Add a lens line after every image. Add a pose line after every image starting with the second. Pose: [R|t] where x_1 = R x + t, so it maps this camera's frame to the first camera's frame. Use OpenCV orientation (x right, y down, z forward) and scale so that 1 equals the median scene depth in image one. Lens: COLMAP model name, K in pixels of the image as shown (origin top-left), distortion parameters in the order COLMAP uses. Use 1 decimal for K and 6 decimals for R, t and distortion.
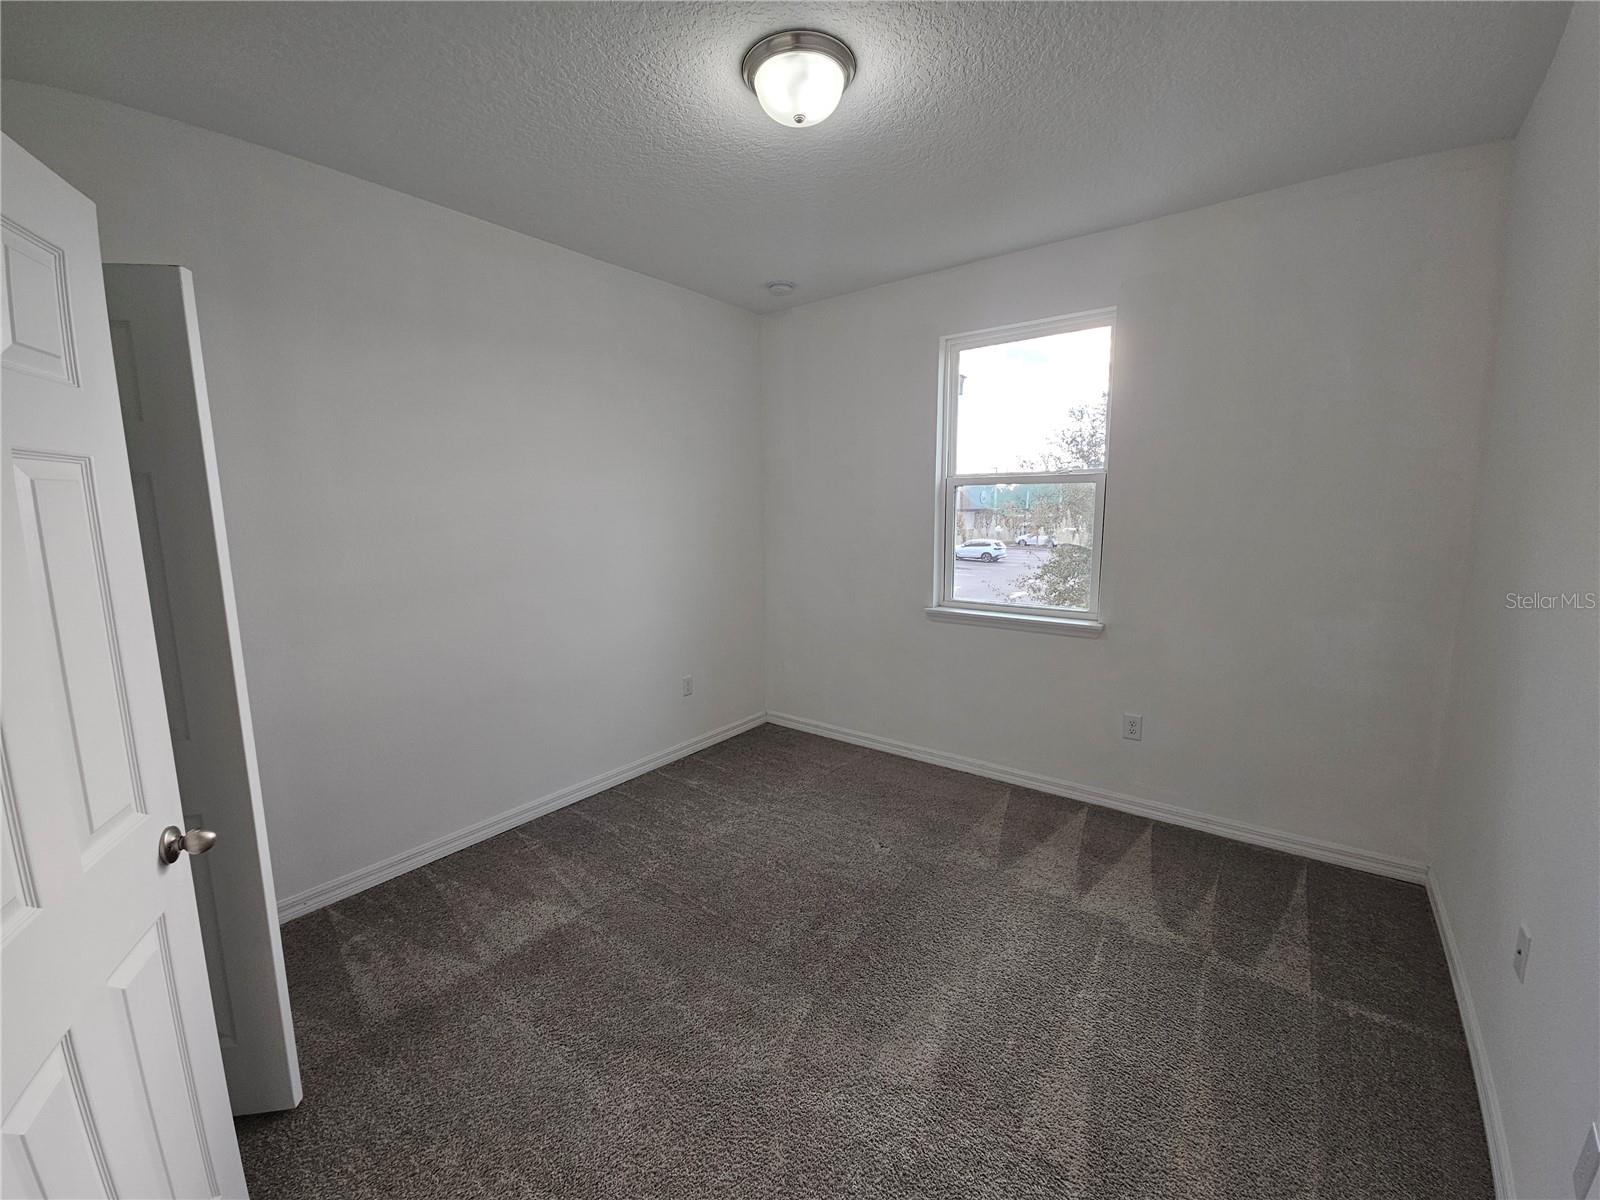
lens RADIAL K [[676.3, 0, 800.0], [0, 676.3, 600.0], [0, 0, 1]] dist [-0.001317, -0.000289]
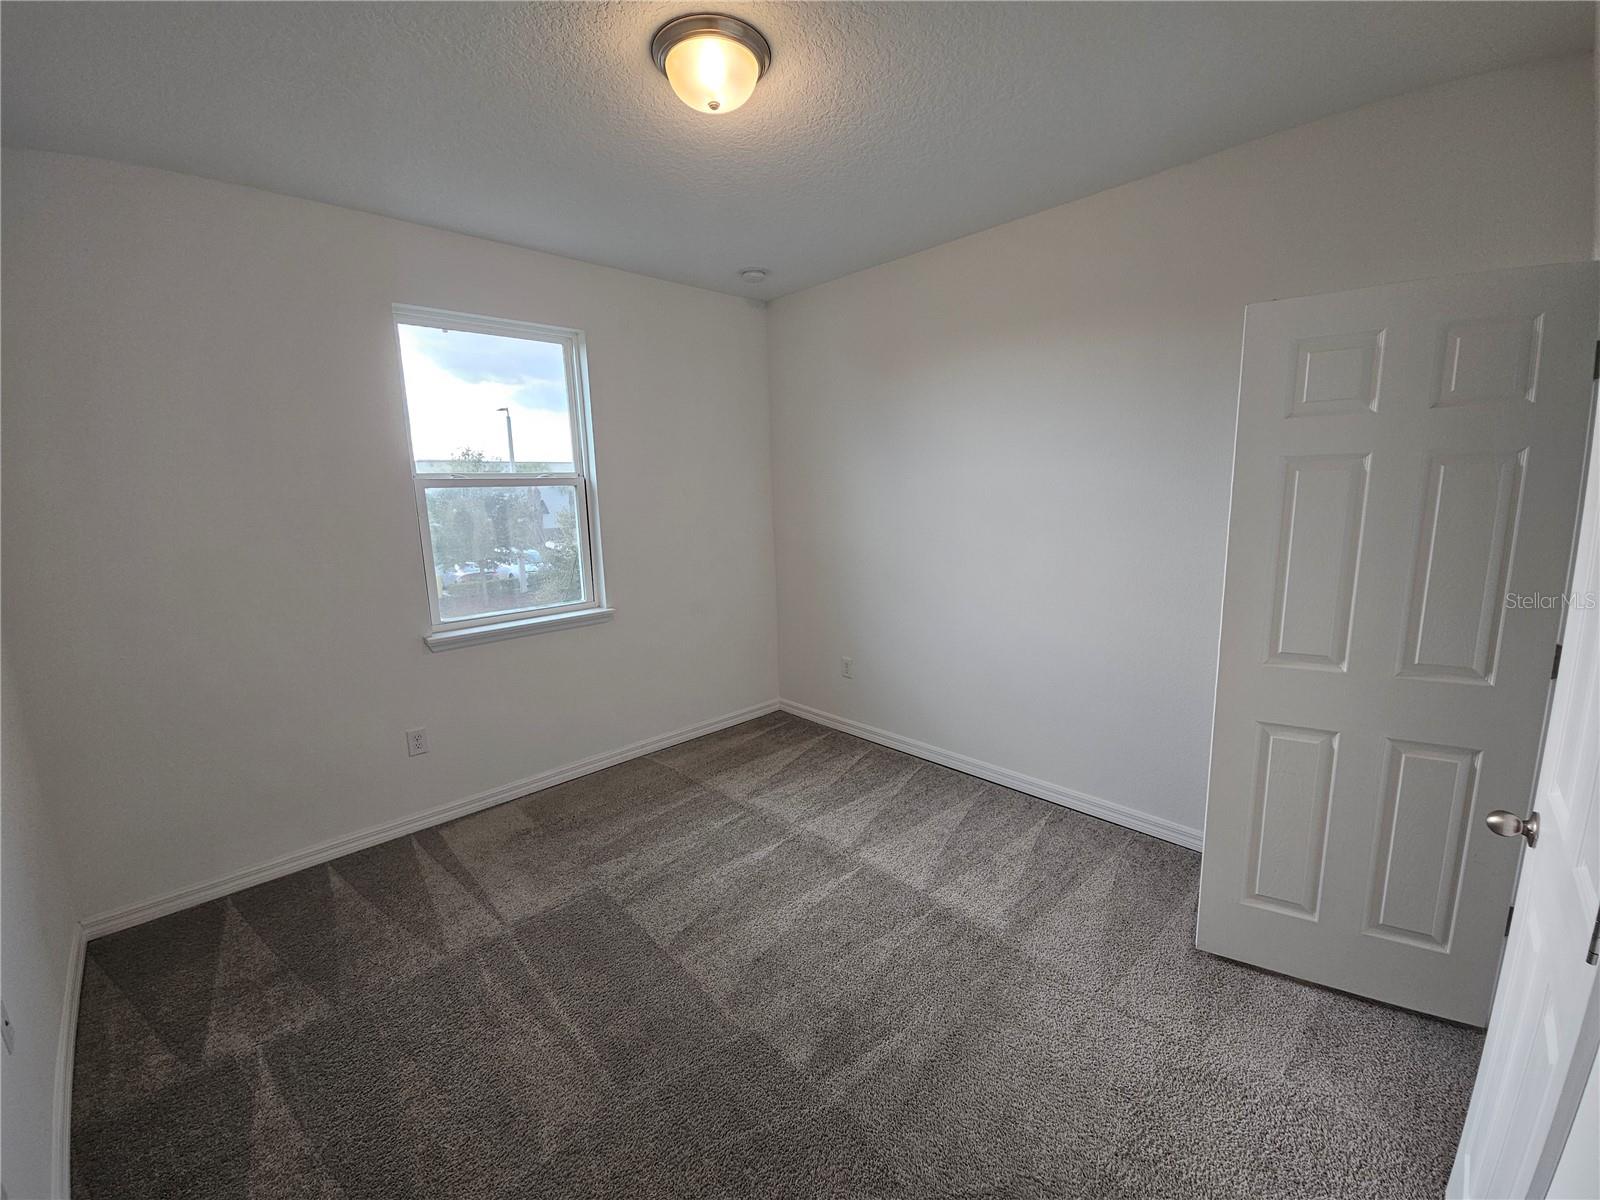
lens RADIAL K [[676.3, 0, 800.0], [0, 676.3, 600.0], [0, 0, 1]] dist [-0.001317, -0.000289]
pose [[0.999706, -0.013213, -0.020348, 0.136912], [0.013580, 0.999746, 0.017996, -0.003976], [0.020105, -0.018267, 0.999631, 0.002171]]
